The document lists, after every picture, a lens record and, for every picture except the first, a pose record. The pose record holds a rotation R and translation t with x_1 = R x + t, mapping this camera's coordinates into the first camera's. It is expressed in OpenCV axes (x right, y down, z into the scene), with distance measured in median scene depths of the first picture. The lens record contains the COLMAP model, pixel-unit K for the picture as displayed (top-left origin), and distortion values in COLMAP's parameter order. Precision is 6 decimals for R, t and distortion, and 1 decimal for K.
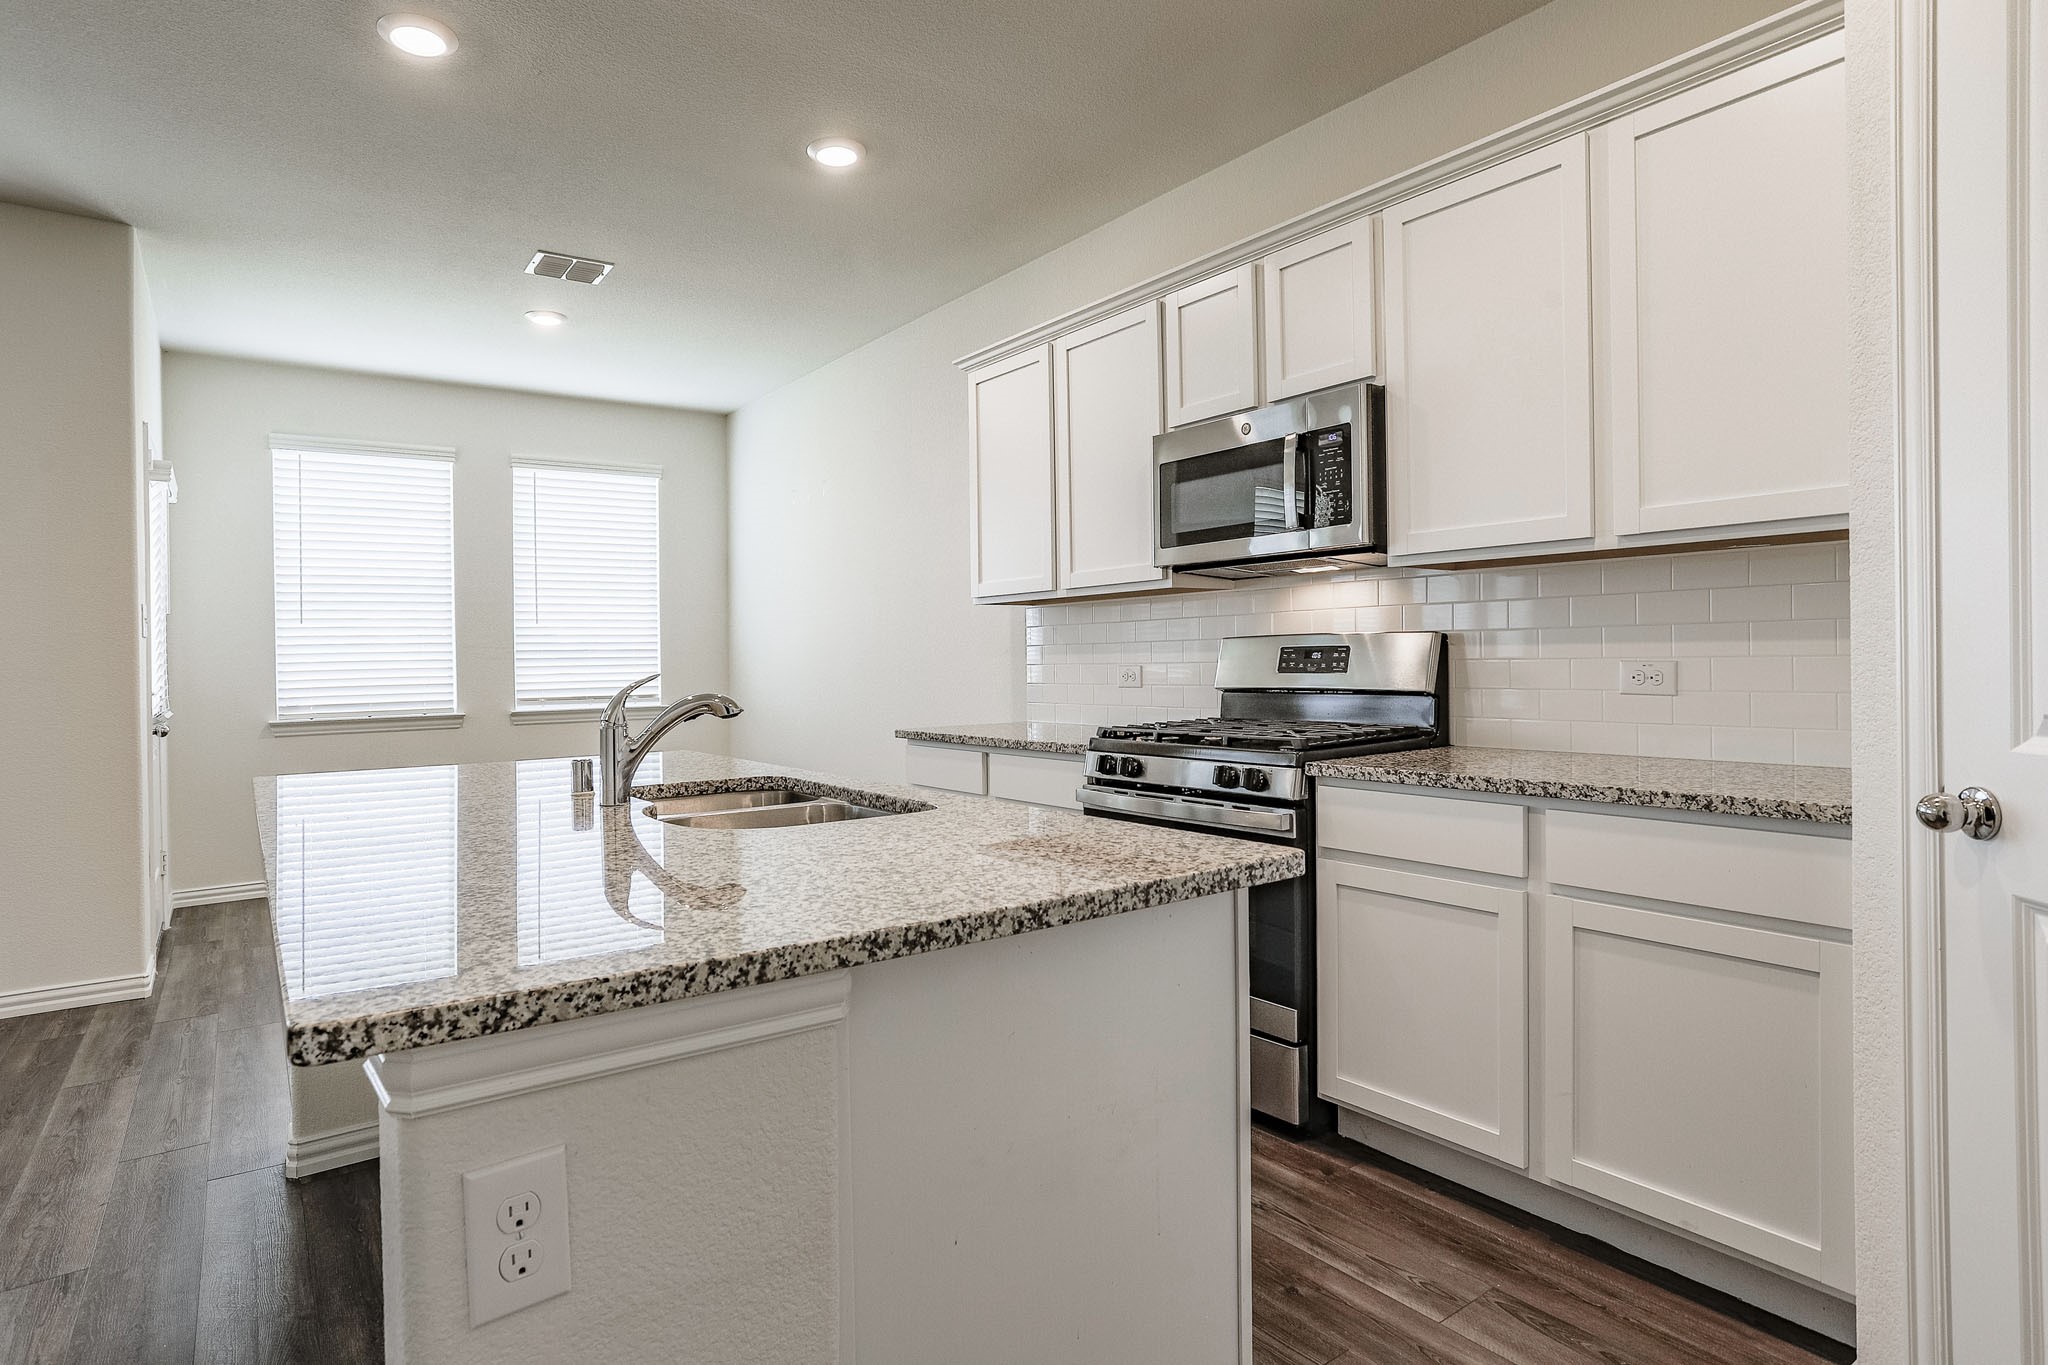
lens RADIAL K [[1076.3, 0, 1024.0], [0, 1076.3, 682.5], [0, 0, 1]] dist [-0.050531, 0.031124]
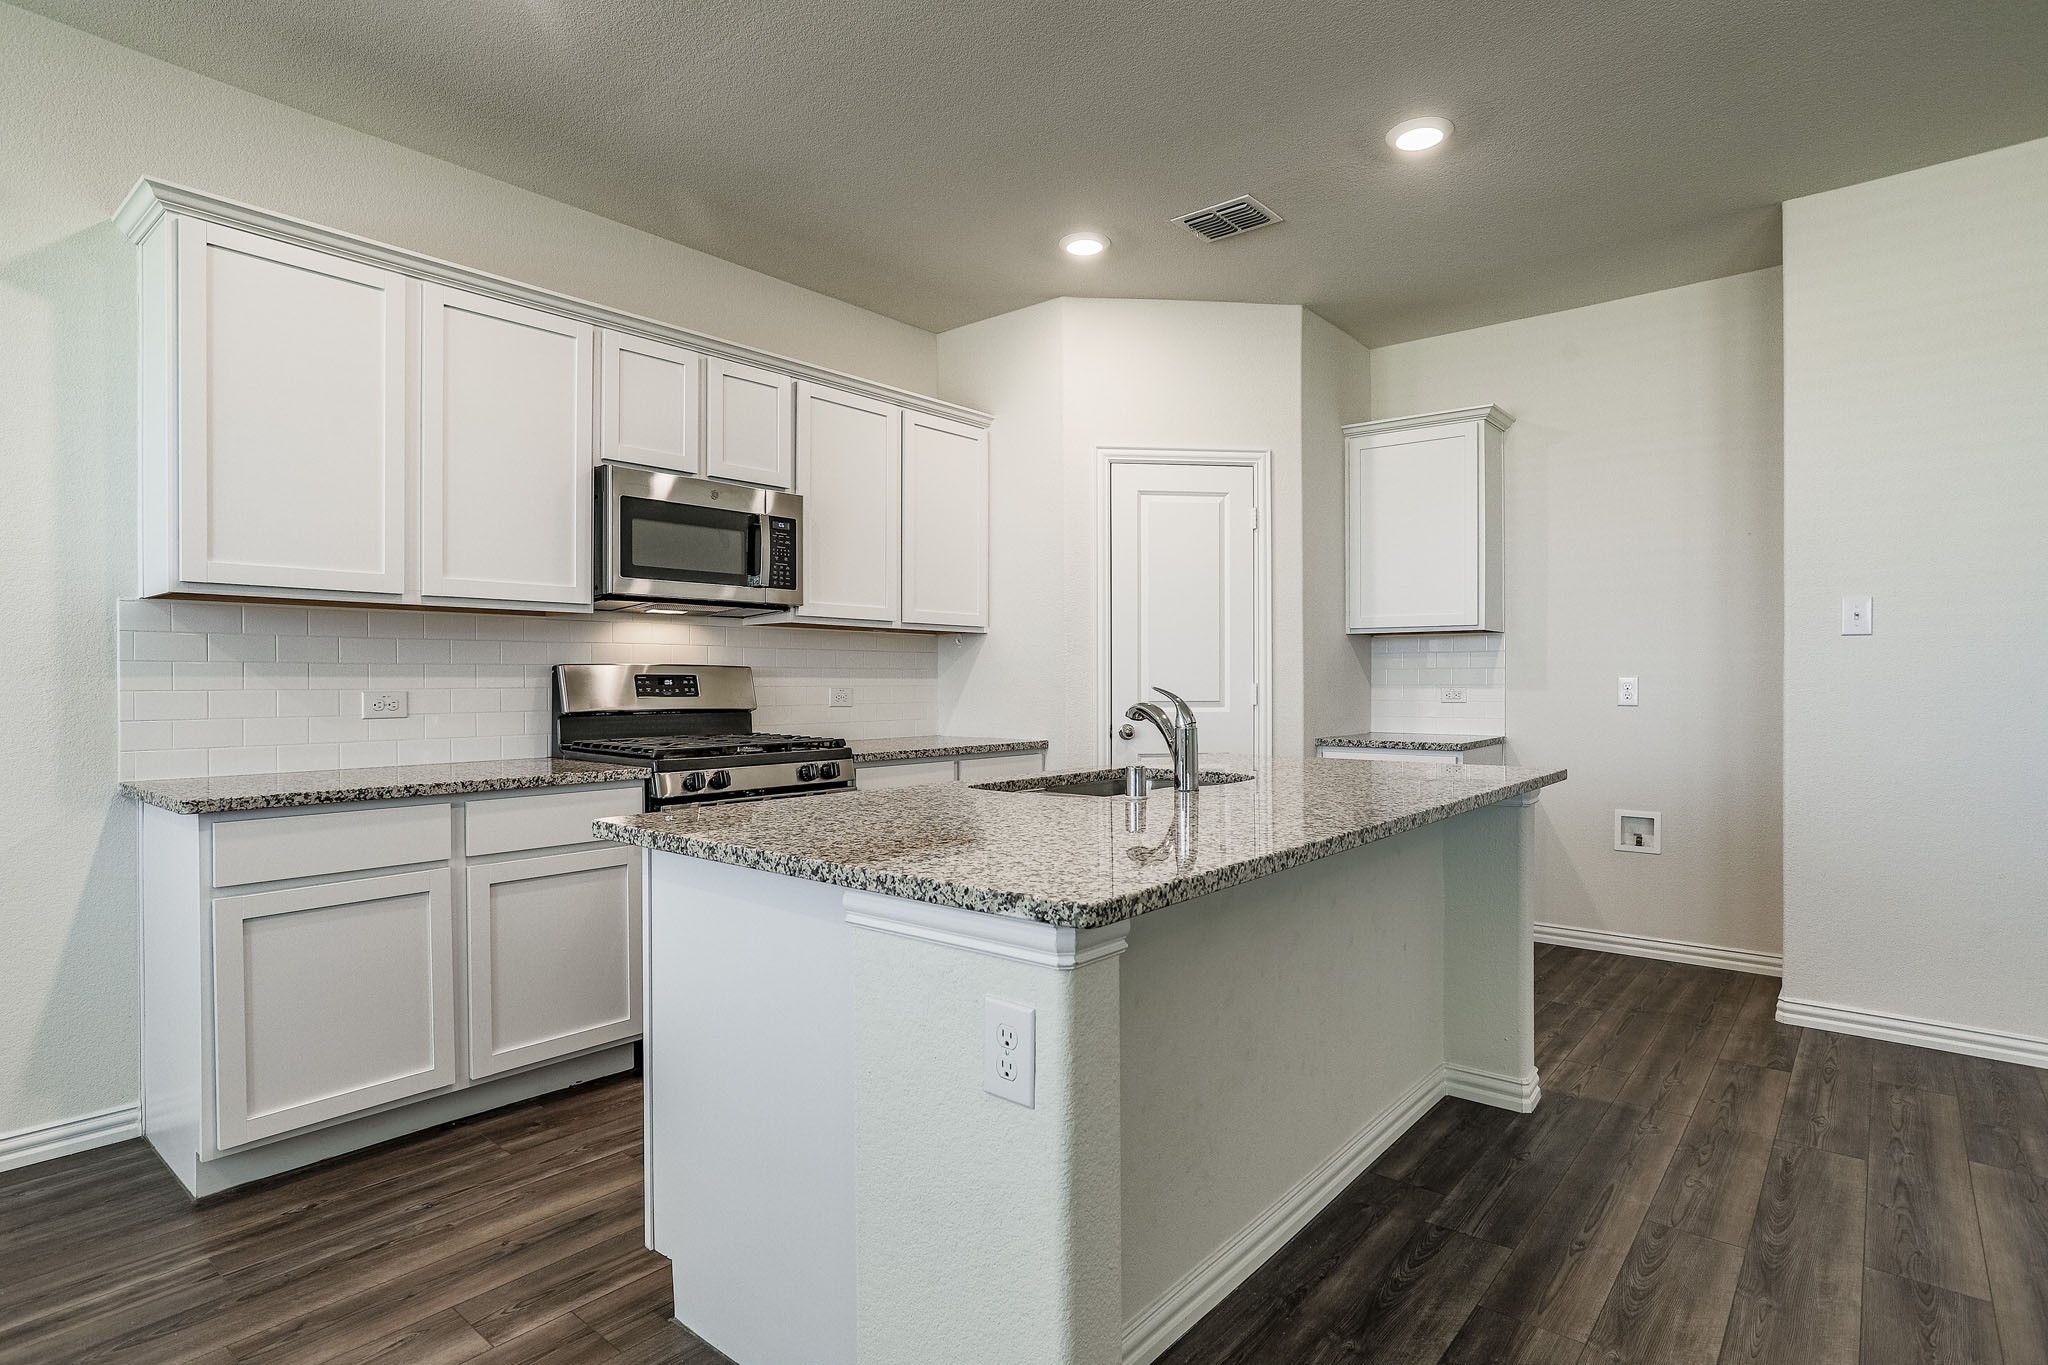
lens RADIAL K [[1062.7, 0, 984.3], [0, 1062.7, 680.3], [0, 0, 1]] dist [-0.049032, 0.029266]
pose [[-0.224664, 0.019235, 0.974247, -0.866265], [0.025941, 0.999569, -0.013753, -0.001693], [-0.974091, 0.022183, -0.225066, 0.828358]]
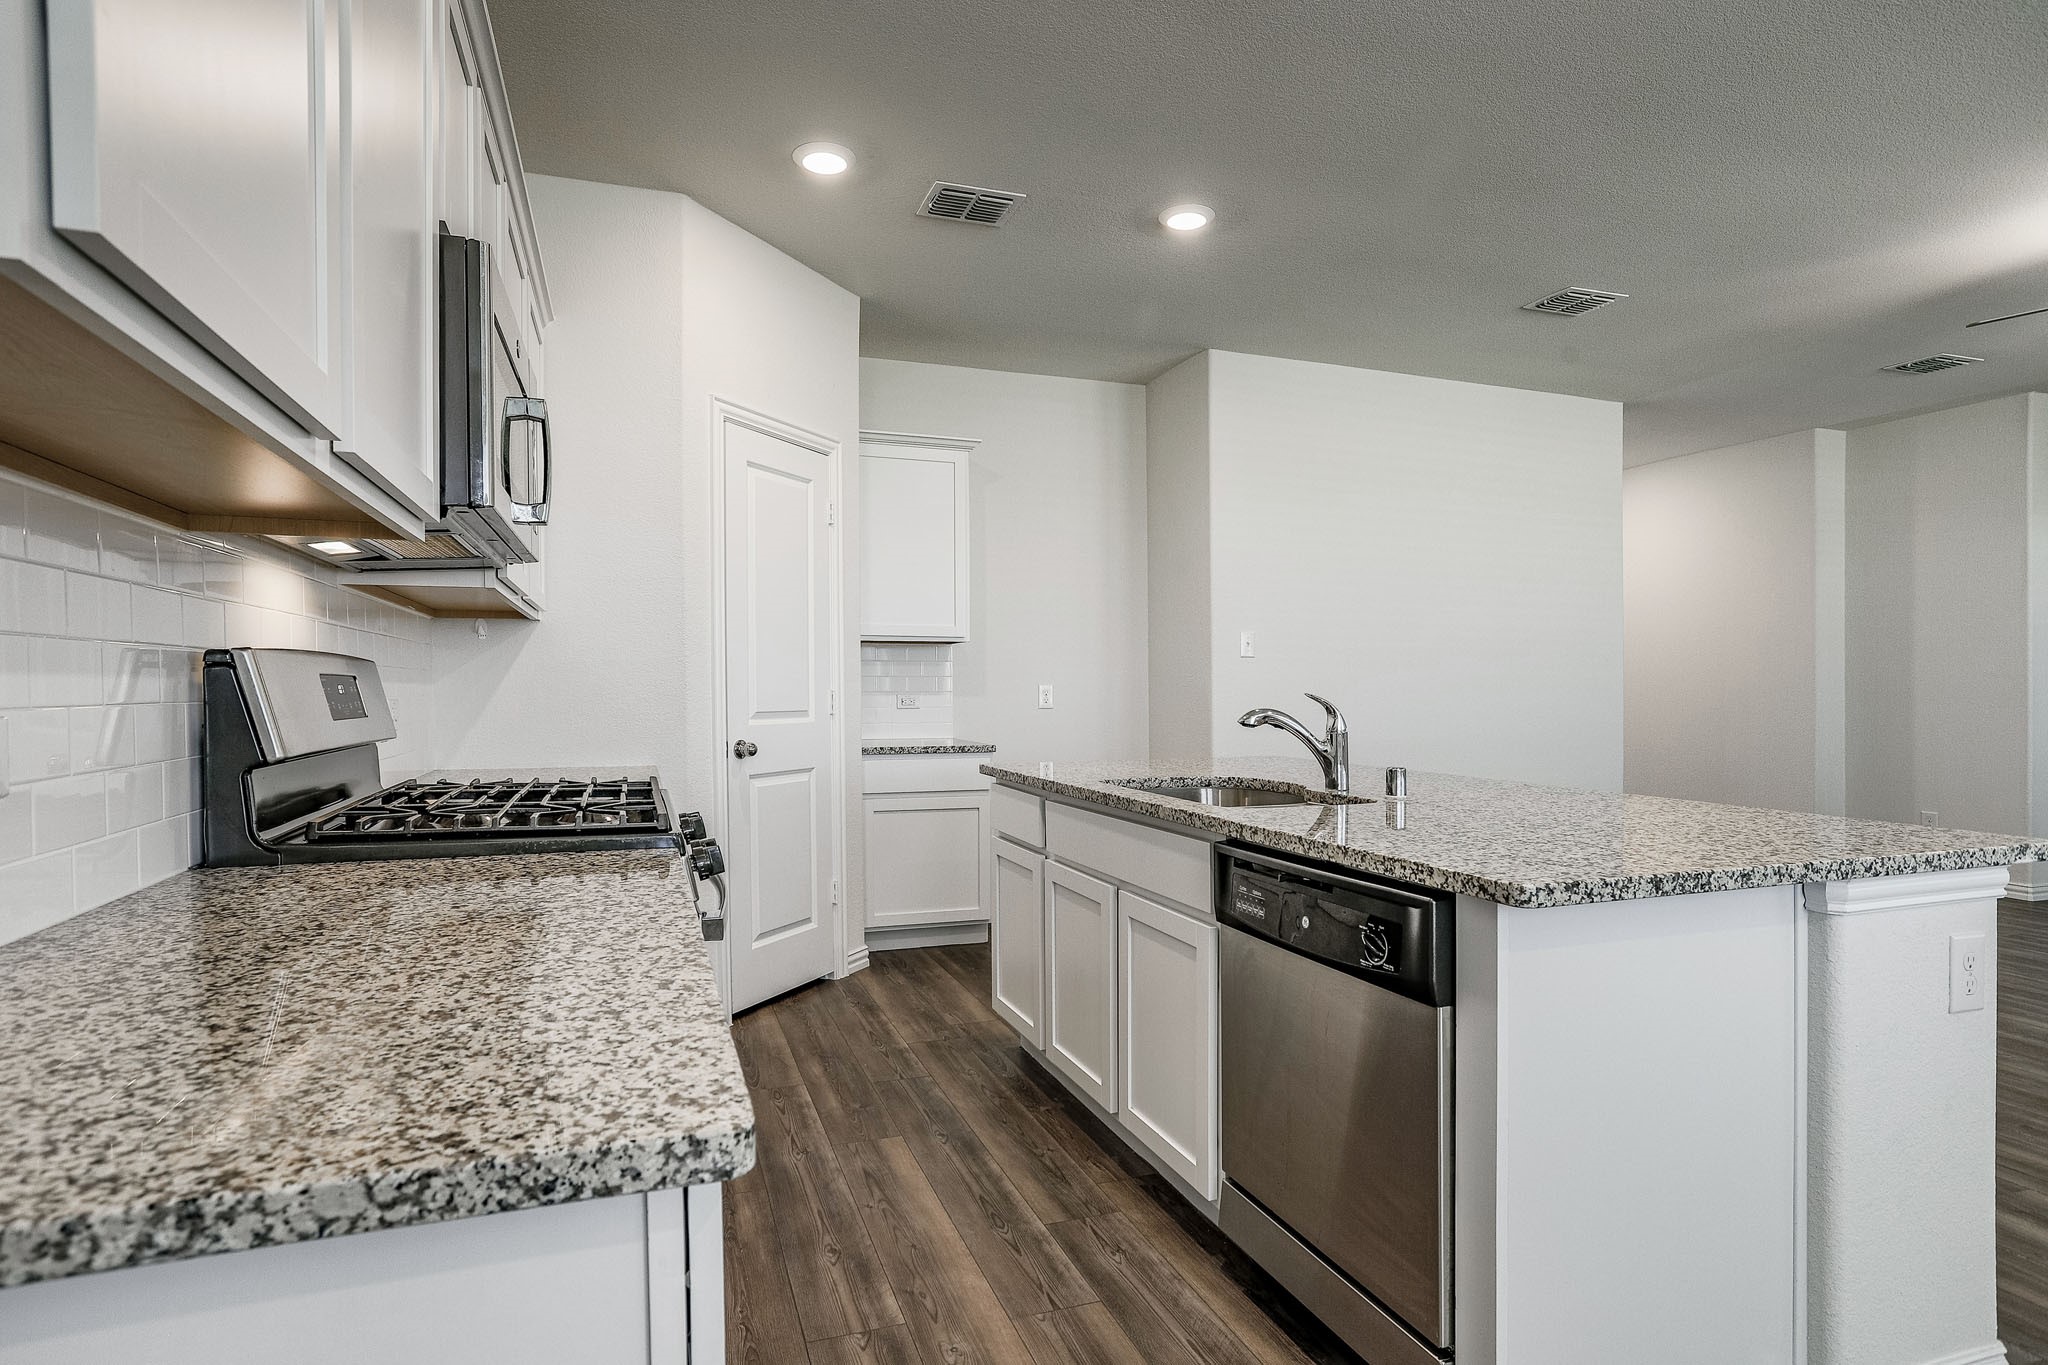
lens RADIAL K [[1076.3, 0, 1024.0], [0, 1076.3, 682.5], [0, 0, 1]] dist [-0.050531, 0.031124]
pose [[-0.959909, 0.018714, 0.279687, -0.223514], [0.022380, 0.999700, 0.009921, -0.023109], [-0.279417, 0.015783, -0.960040, 1.321454]]
